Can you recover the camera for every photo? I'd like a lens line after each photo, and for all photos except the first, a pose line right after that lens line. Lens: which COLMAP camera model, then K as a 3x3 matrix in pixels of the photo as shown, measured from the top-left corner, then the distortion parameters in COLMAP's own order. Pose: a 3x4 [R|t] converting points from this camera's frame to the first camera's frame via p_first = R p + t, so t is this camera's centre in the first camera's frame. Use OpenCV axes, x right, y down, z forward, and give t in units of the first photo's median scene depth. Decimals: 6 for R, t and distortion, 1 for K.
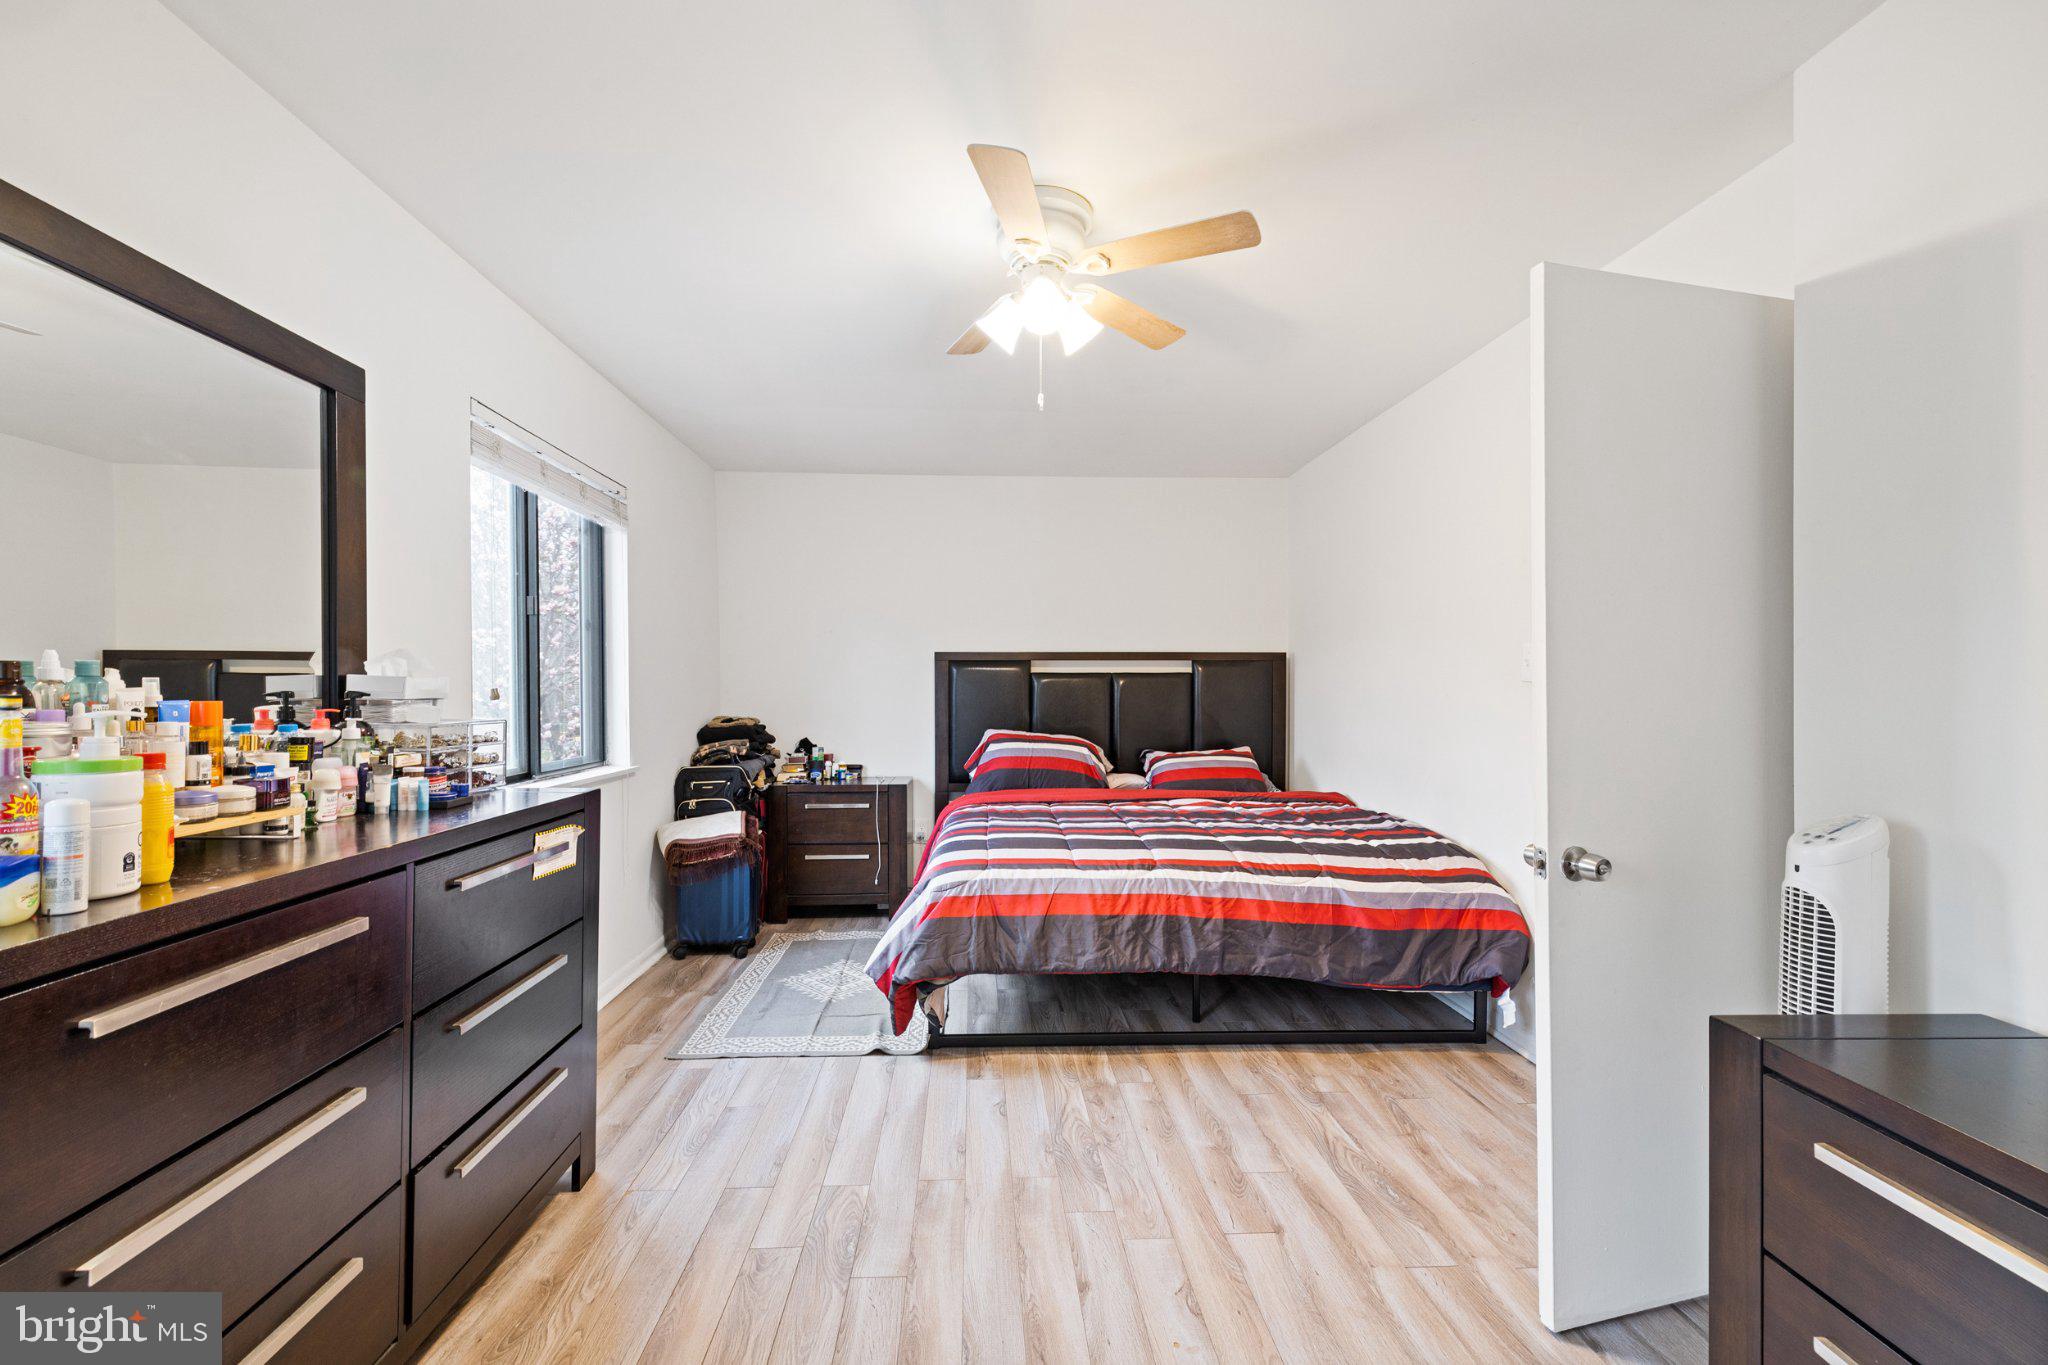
lens RADIAL K [[921.0, 0, 1014.4], [0, 921.0, 679.8], [0, 0, 1]] dist [0.000600, 0.000025]
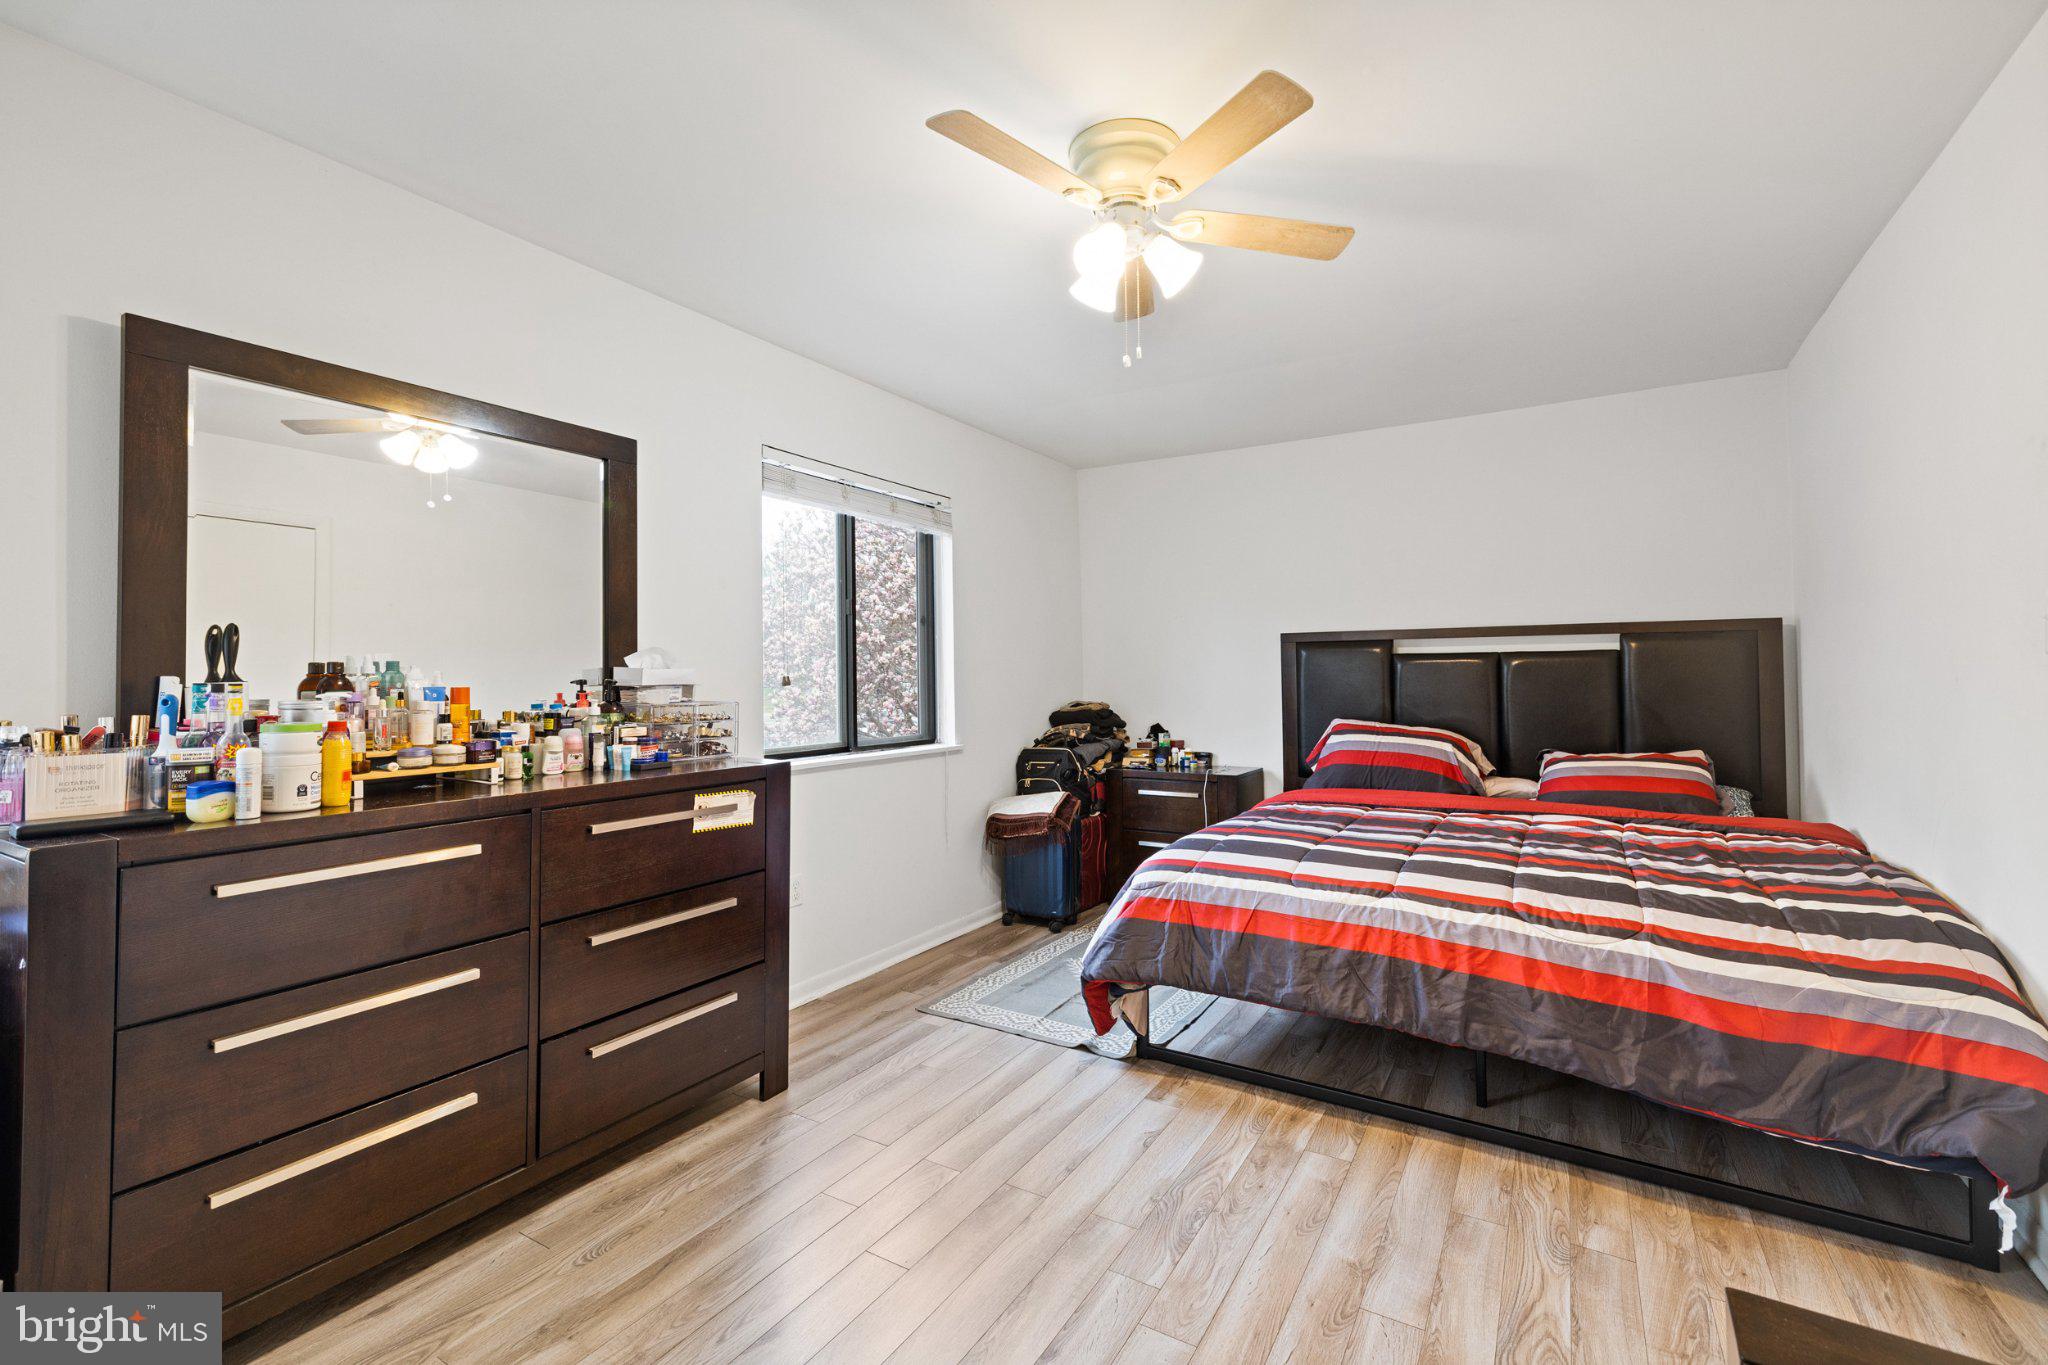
lens RADIAL K [[913.4, 0, 1019.2], [0, 913.4, 645.4], [0, 0, 1]] dist [0.002278, 0.000407]
pose [[0.817614, -0.025179, -0.575215, 0.360470], [0.012870, 0.999593, -0.025461, 0.002624], [0.575622, 0.013415, 0.817606, 0.164117]]
